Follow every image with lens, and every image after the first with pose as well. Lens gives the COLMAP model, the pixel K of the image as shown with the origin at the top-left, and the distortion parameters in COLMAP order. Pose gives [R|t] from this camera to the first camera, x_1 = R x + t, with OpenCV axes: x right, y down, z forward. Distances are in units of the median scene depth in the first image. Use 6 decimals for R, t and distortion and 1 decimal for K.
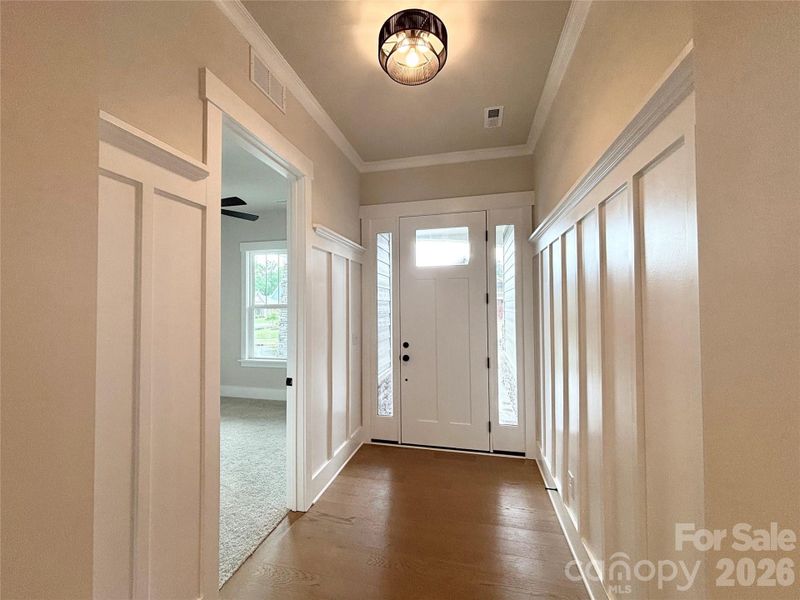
lens RADIAL K [[324.9, 0, 396.5], [0, 324.9, 298.5], [0, 0, 1]] dist [0.002106, 0.000066]
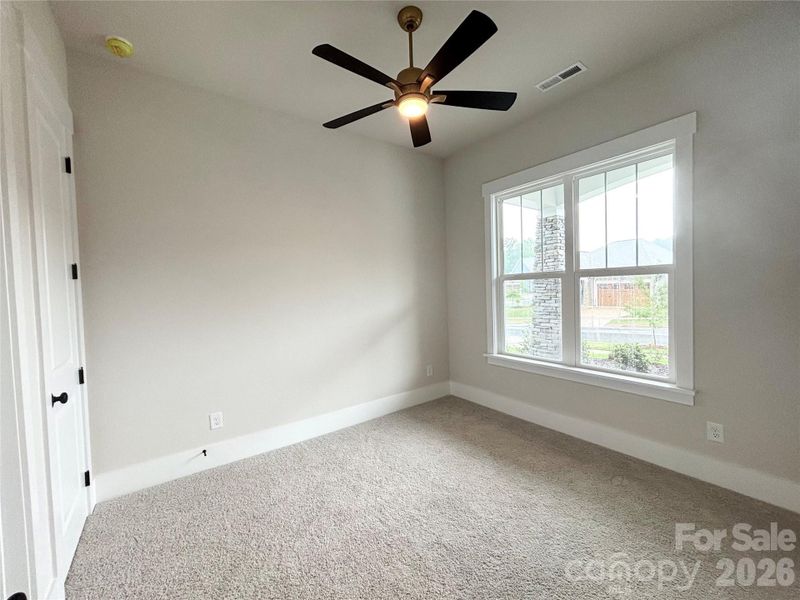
lens RADIAL K [[324.9, 0, 396.5], [0, 324.9, 298.5], [0, 0, 1]] dist [0.002106, 0.000066]
pose [[0.762256, 0.006992, -0.647237, -0.174734], [0.037333, 0.997802, 0.054747, 0.023865], [0.646198, -0.065895, 0.760320, 0.349088]]
